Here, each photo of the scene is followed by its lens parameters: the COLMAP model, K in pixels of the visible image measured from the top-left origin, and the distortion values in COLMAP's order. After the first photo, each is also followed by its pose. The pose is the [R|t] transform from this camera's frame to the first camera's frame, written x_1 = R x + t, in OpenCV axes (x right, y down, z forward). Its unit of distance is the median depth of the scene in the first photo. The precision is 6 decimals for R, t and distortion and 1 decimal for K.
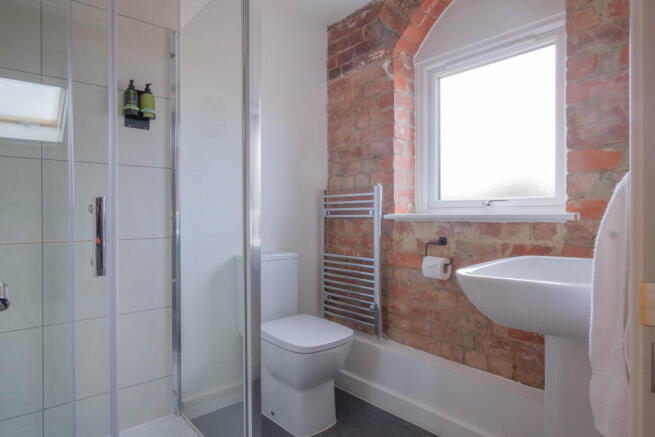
lens RADIAL K [[382.7, 0, 329.5], [0, 382.7, 217.6], [0, 0, 1]] dist [-0.021543, 0.009351]
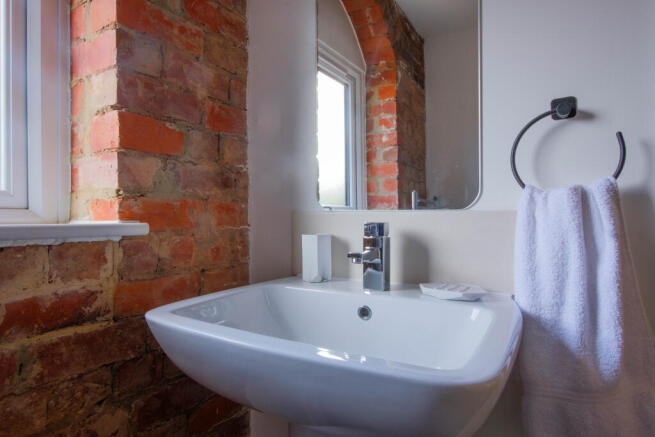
lens RADIAL K [[382.7, 0, 326.8], [0, 382.7, 217.8], [0, 0, 1]] dist [-0.021543, 0.009351]
pose [[-0.288050, 0.005517, 0.957600, 0.019516], [0.014834, 0.999889, -0.001298, -0.013501], [-0.957500, 0.013831, -0.288100, 0.901898]]
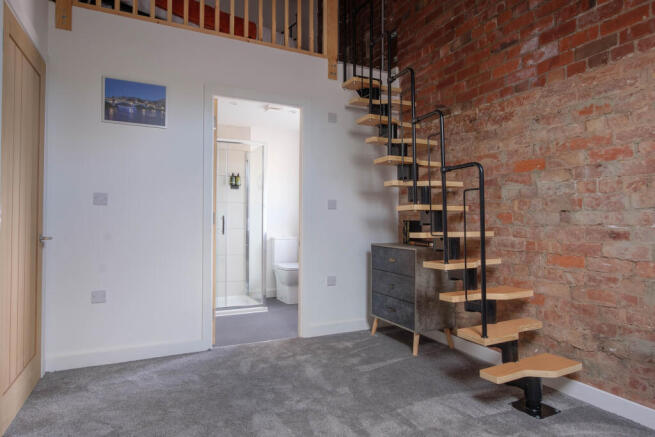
lens RADIAL K [[382.7, 0, 326.1], [0, 382.7, 217.3], [0, 0, 1]] dist [-0.021543, 0.009351]
pose [[0.964208, 0.002541, -0.265133, 0.644043], [-0.007487, 0.999816, -0.017645, 0.009726], [0.265040, 0.018998, 0.964050, -1.106463]]
